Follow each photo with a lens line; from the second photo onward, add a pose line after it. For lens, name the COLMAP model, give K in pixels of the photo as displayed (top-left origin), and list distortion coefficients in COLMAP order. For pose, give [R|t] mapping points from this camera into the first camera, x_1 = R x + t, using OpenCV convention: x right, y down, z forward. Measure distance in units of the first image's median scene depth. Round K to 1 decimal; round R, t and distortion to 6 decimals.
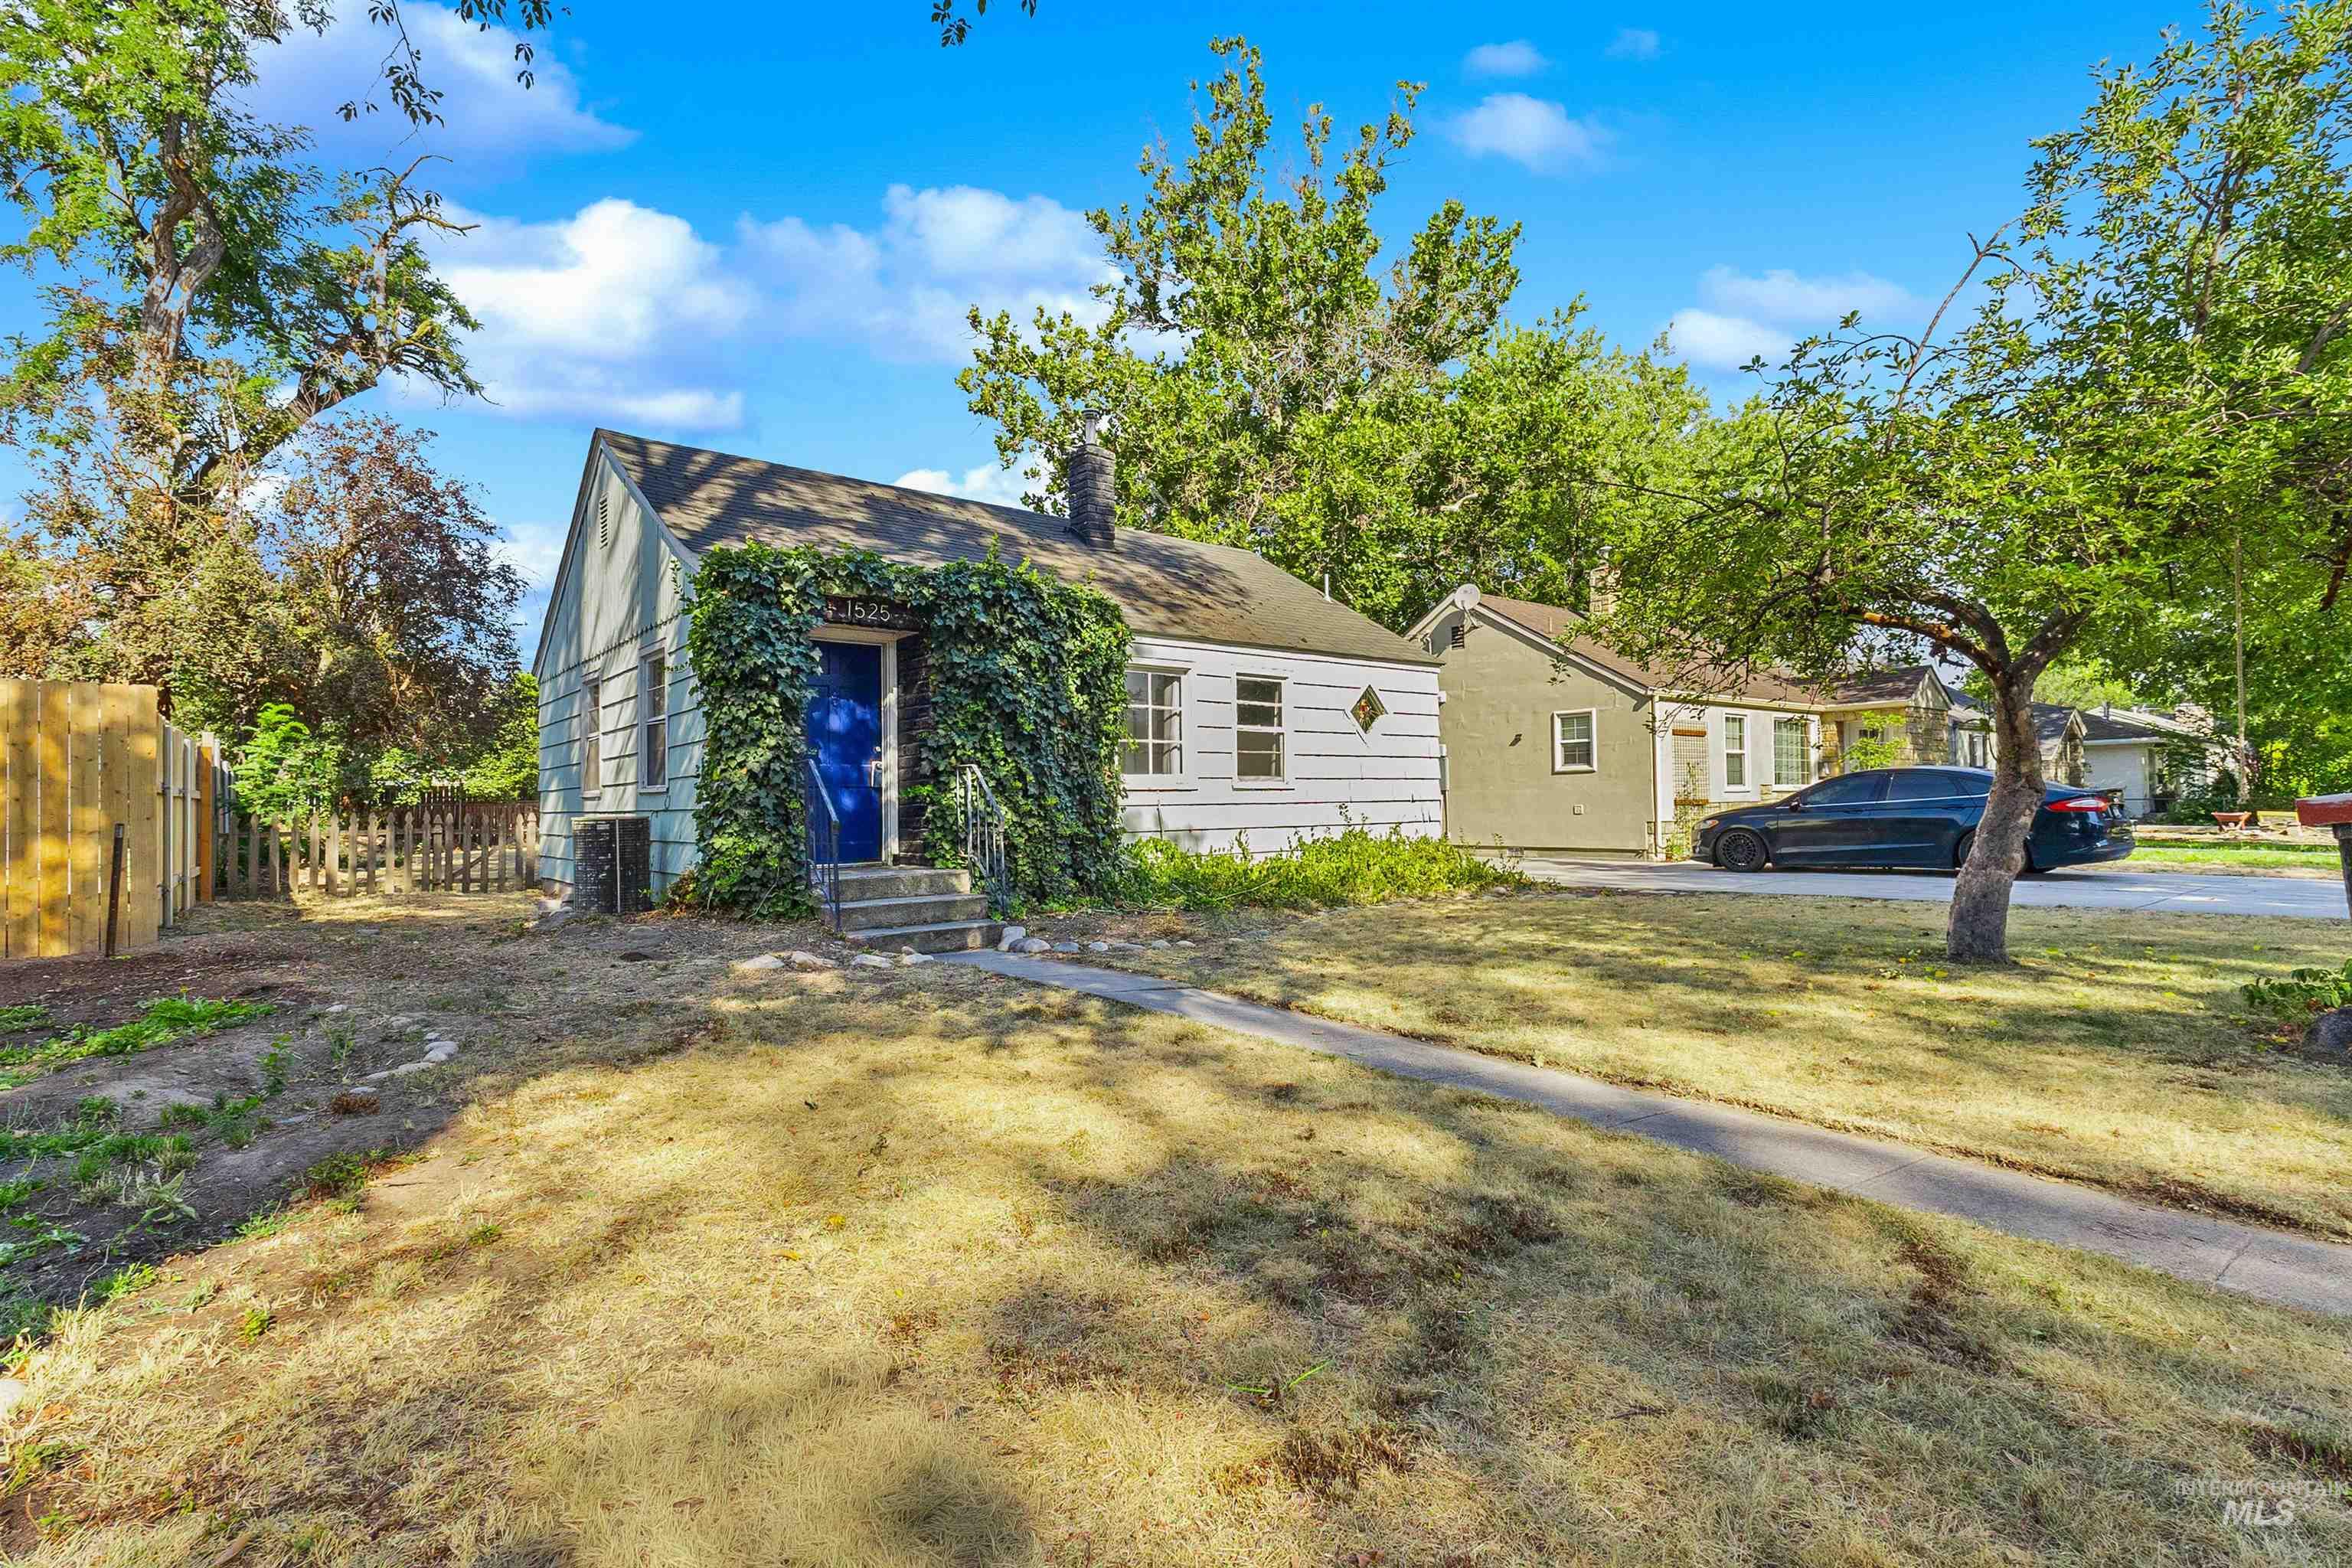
lens RADIAL K [[1117.9, 0, 1176.0], [0, 1117.9, 784.0], [0, 0, 1]] dist [-0.020700, -0.000152]
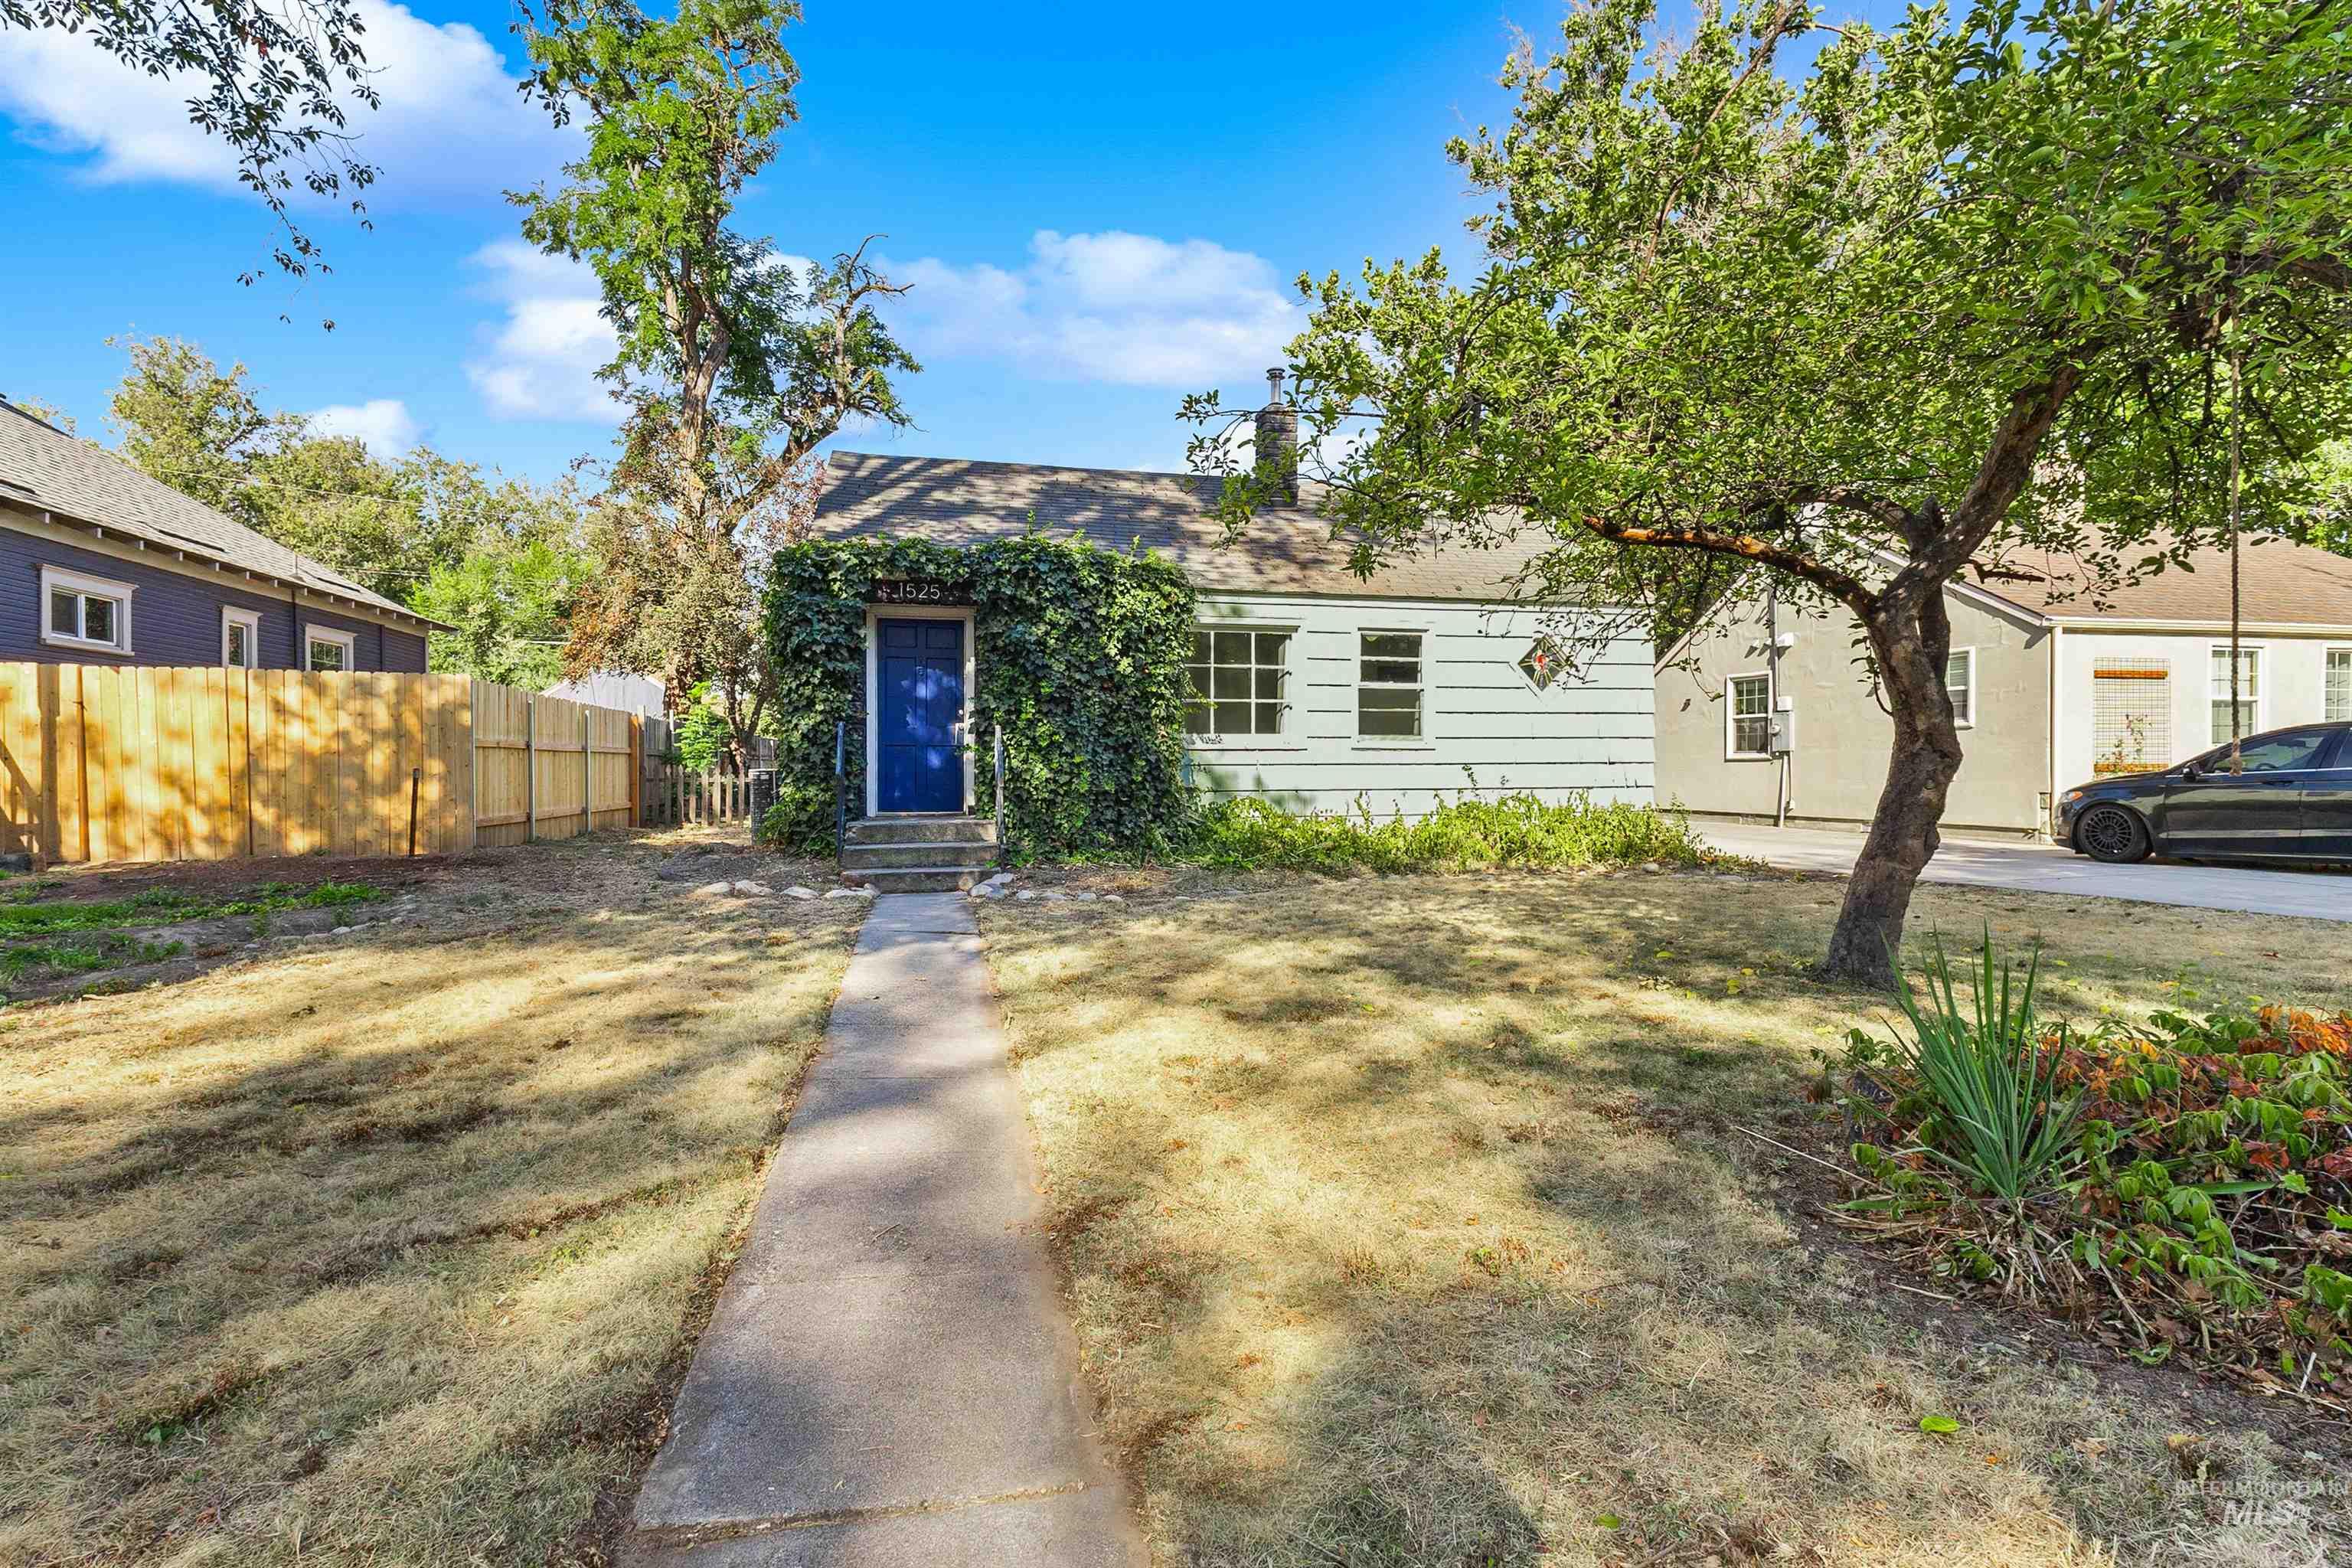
lens RADIAL K [[1097.7, 0, 1176.0], [0, 1097.7, 784.0], [0, 0, 1]] dist [0.015002, -0.000258]
pose [[0.894799, 0.015382, -0.446204, 0.360494], [-0.000020, 0.999408, 0.034412, 0.002476], [0.446469, -0.030782, 0.894270, 0.084862]]
